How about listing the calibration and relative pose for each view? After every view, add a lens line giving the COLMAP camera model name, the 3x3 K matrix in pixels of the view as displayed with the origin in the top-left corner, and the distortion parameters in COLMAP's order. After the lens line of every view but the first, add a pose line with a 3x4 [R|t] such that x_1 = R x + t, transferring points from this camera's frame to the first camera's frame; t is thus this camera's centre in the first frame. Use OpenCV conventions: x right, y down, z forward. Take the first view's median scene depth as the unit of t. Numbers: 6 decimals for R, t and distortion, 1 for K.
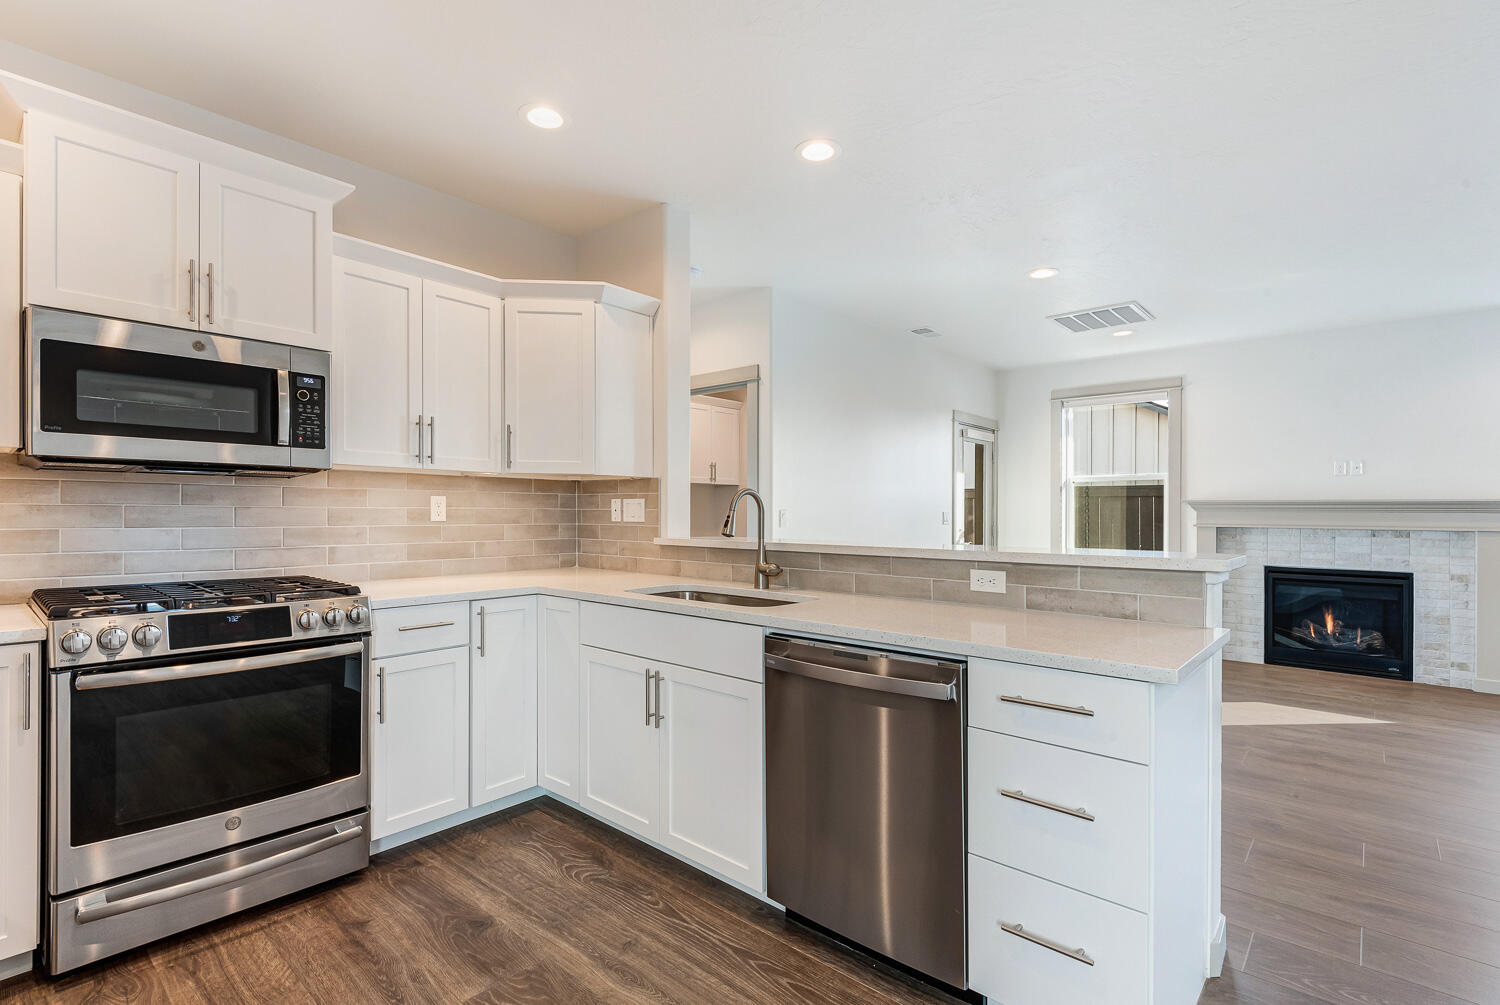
lens RADIAL K [[692.2, 0, 758.3], [0, 692.2, 506.6], [0, 0, 1]] dist [0.000496, -0.005733]
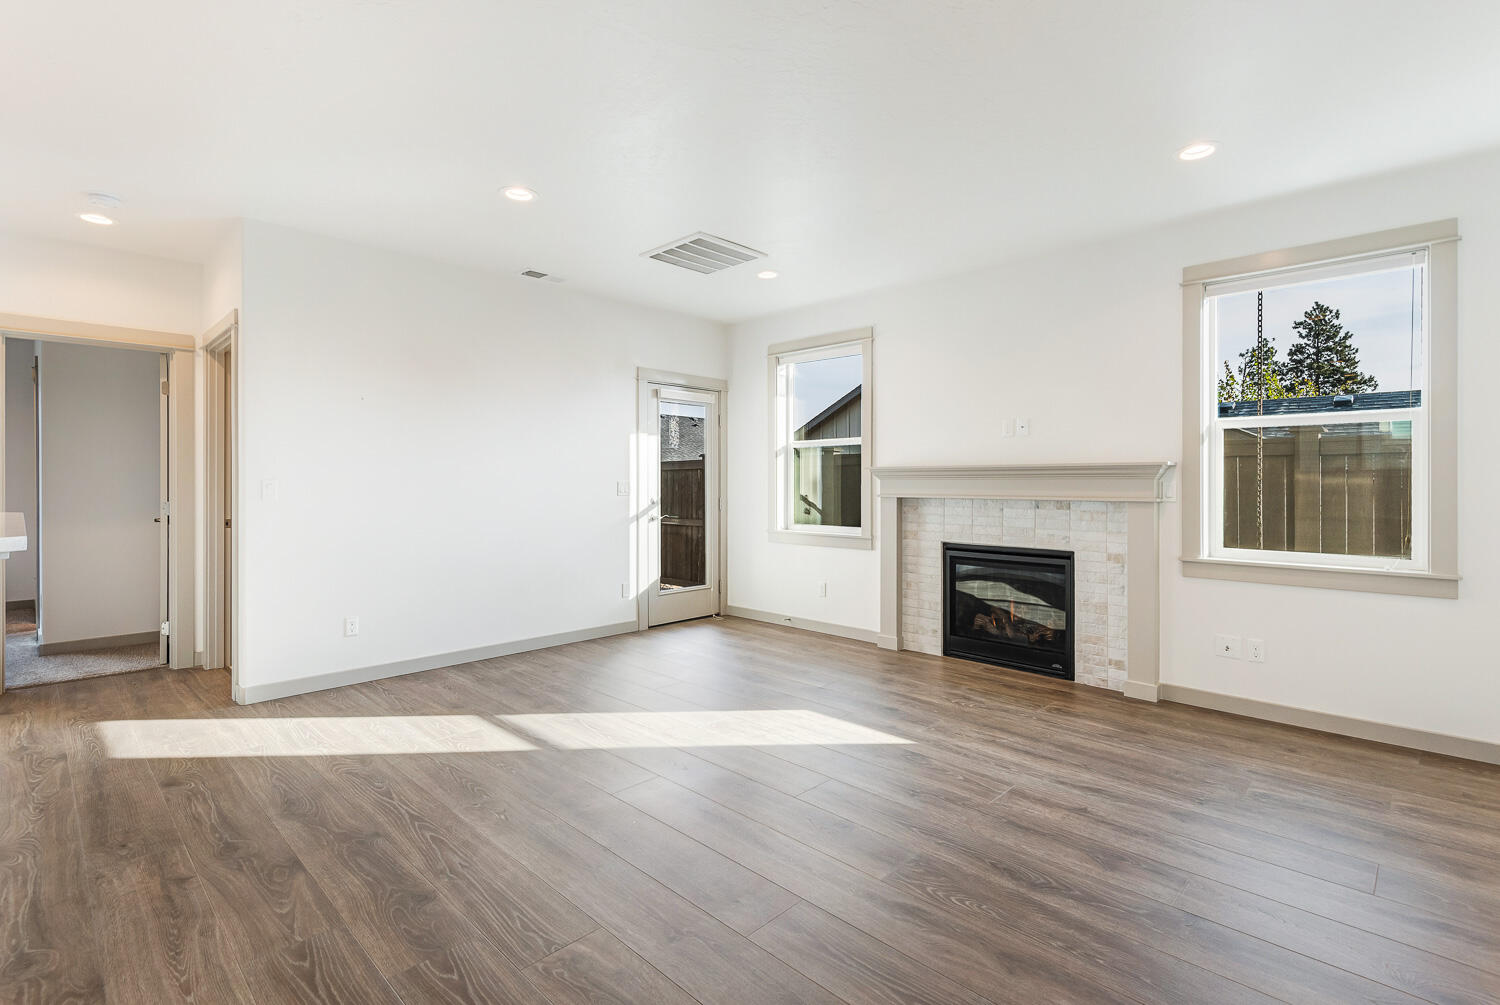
lens RADIAL K [[692.2, 0, 767.5], [0, 692.2, 482.3], [0, 0, 1]] dist [0.000496, -0.005733]
pose [[0.999216, -0.006127, -0.039118, 1.189926], [0.006459, 0.999944, 0.008358, 0.004436], [0.039064, -0.008604, 0.999200, 0.279682]]
